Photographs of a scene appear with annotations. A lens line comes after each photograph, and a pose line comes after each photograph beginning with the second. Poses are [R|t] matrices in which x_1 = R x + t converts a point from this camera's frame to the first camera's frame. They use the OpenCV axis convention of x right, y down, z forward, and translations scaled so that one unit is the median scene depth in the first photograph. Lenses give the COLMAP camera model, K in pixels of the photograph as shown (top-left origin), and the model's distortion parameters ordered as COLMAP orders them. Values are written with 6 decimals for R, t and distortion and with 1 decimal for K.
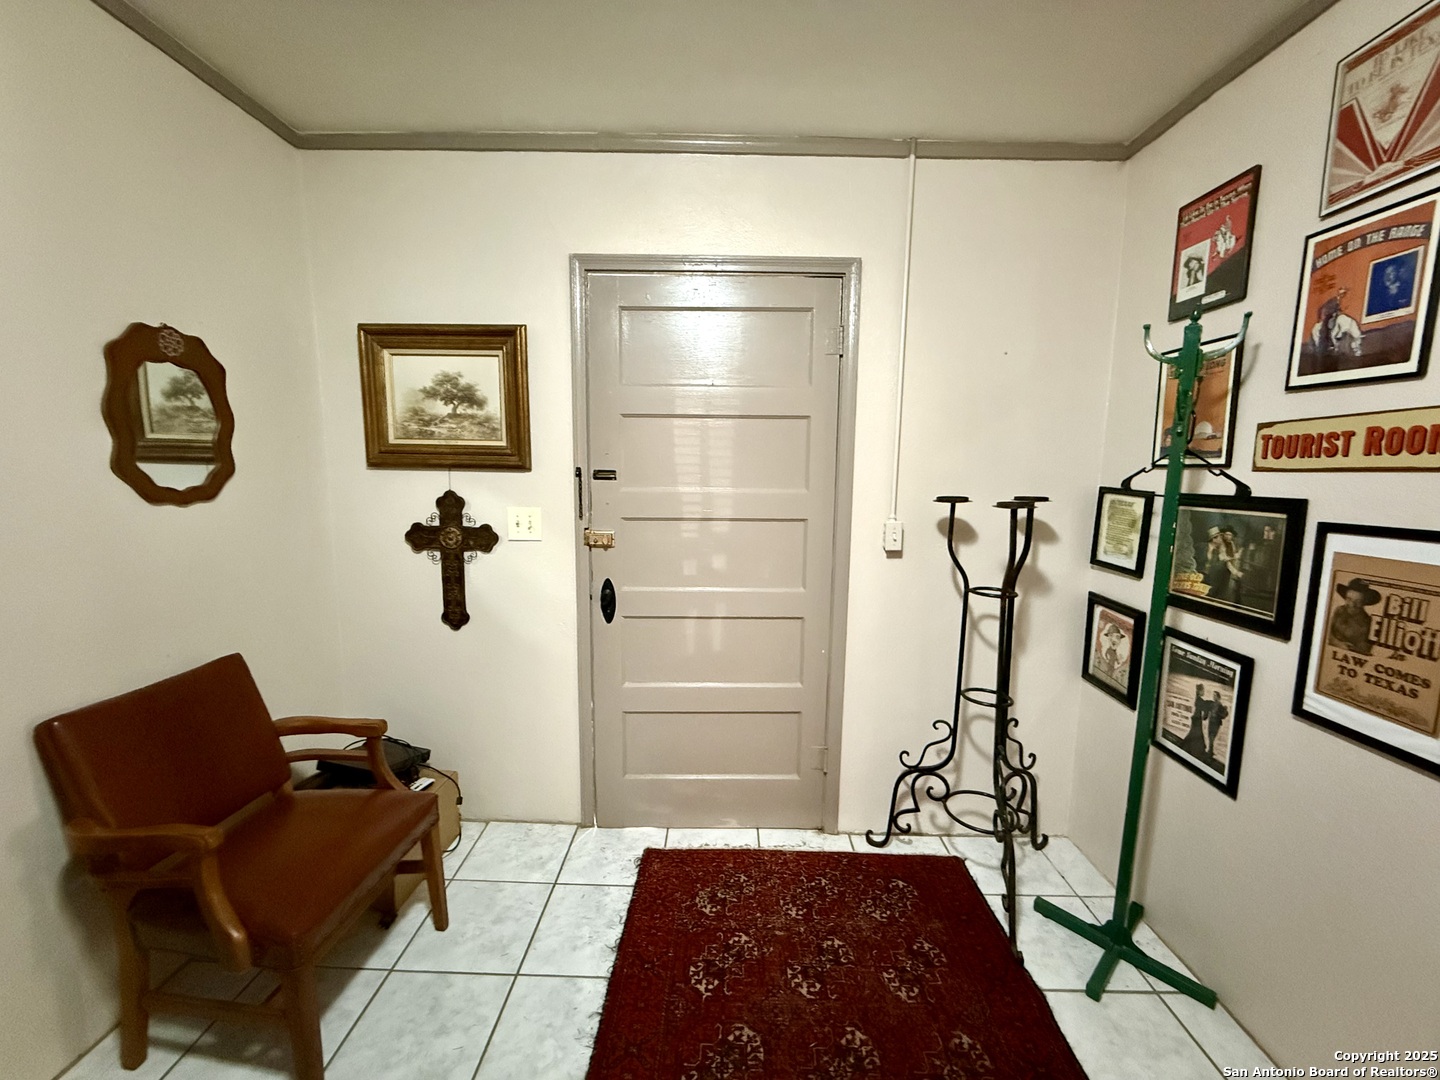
lens RADIAL K [[577.3, 0, 720.0], [0, 577.3, 540.0], [0, 0, 1]] dist [0.001707, -0.000197]
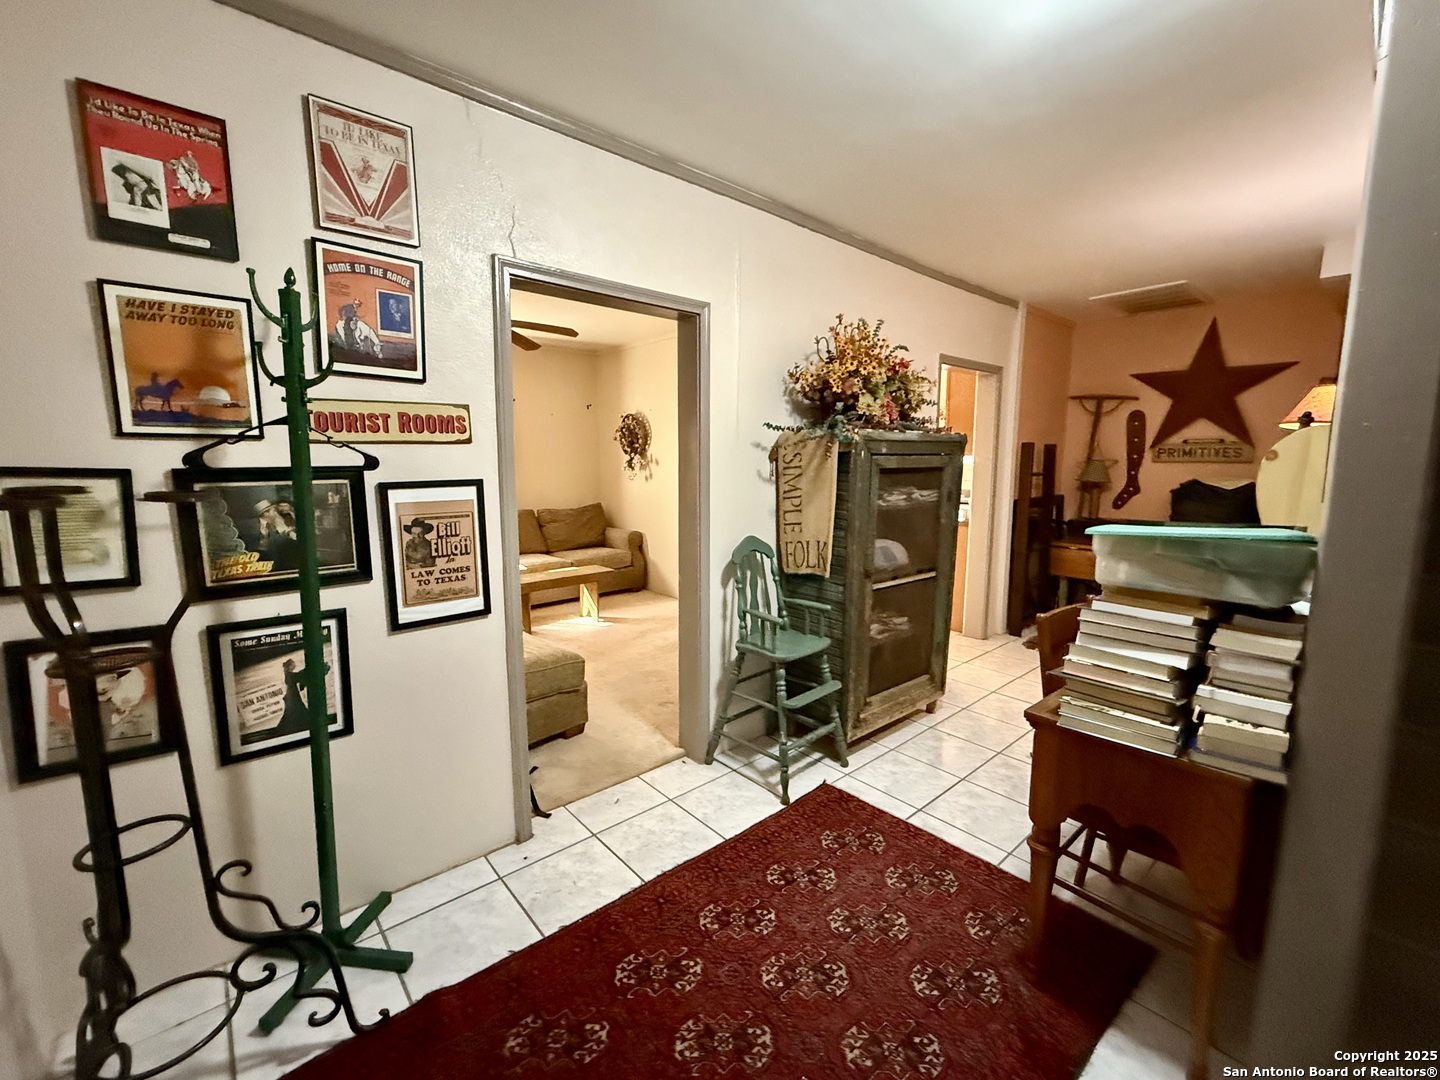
lens RADIAL K [[577.3, 0, 720.0], [0, 577.3, 540.0], [0, 0, 1]] dist [0.001707, -0.000197]
pose [[-0.658467, -0.116477, 0.743542, -0.440271], [0.088802, 0.969026, 0.230442, -0.134589], [-0.747352, 0.217766, -0.627728, 1.243223]]
